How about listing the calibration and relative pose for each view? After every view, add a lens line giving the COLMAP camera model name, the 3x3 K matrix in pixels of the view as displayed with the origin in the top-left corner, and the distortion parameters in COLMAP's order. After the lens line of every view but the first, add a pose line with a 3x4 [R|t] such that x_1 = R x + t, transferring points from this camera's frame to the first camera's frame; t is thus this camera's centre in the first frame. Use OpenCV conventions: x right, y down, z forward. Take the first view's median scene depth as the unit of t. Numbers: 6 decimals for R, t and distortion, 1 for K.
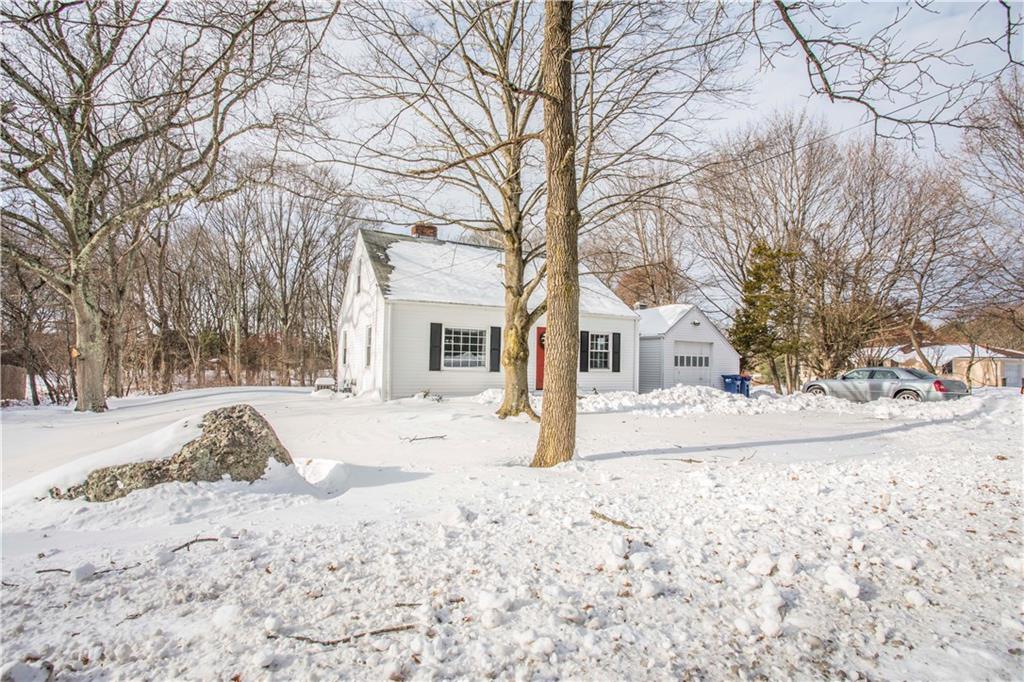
lens RADIAL K [[491.0, 0, 512.0], [0, 491.0, 341.0], [0, 0, 1]] dist [-0.038370, 0.000244]
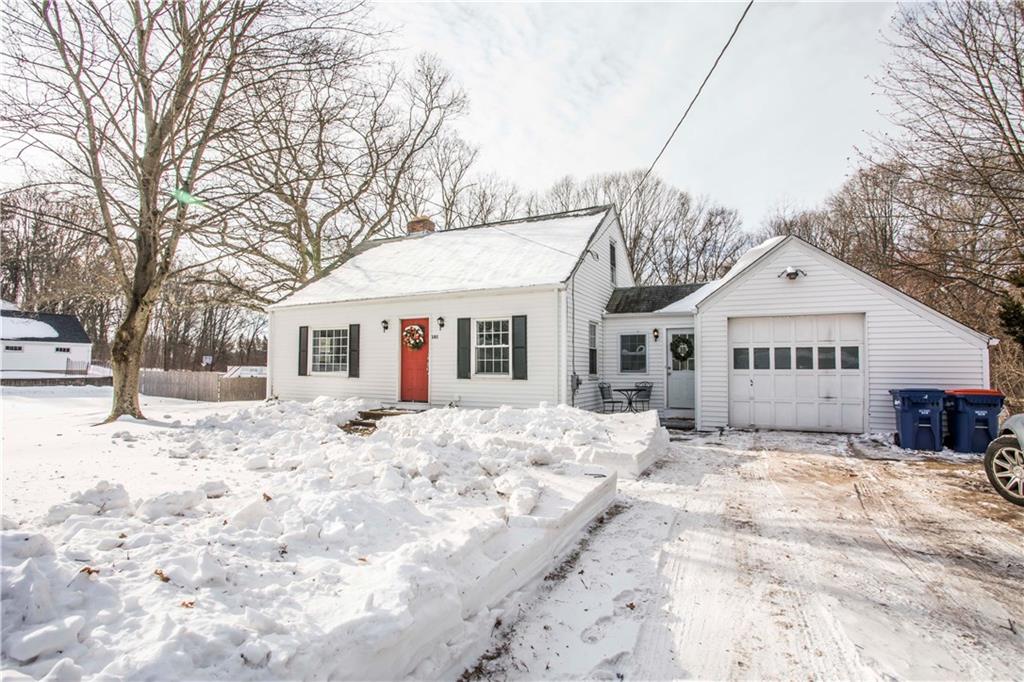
lens RADIAL K [[491.0, 0, 512.0], [0, 491.0, 341.0], [0, 0, 1]] dist [-0.038370, 0.000244]
pose [[0.577926, -0.058179, -0.814013, 0.715059], [0.041475, 0.998261, -0.041901, 0.041022], [0.815035, -0.009545, 0.579334, 0.639506]]
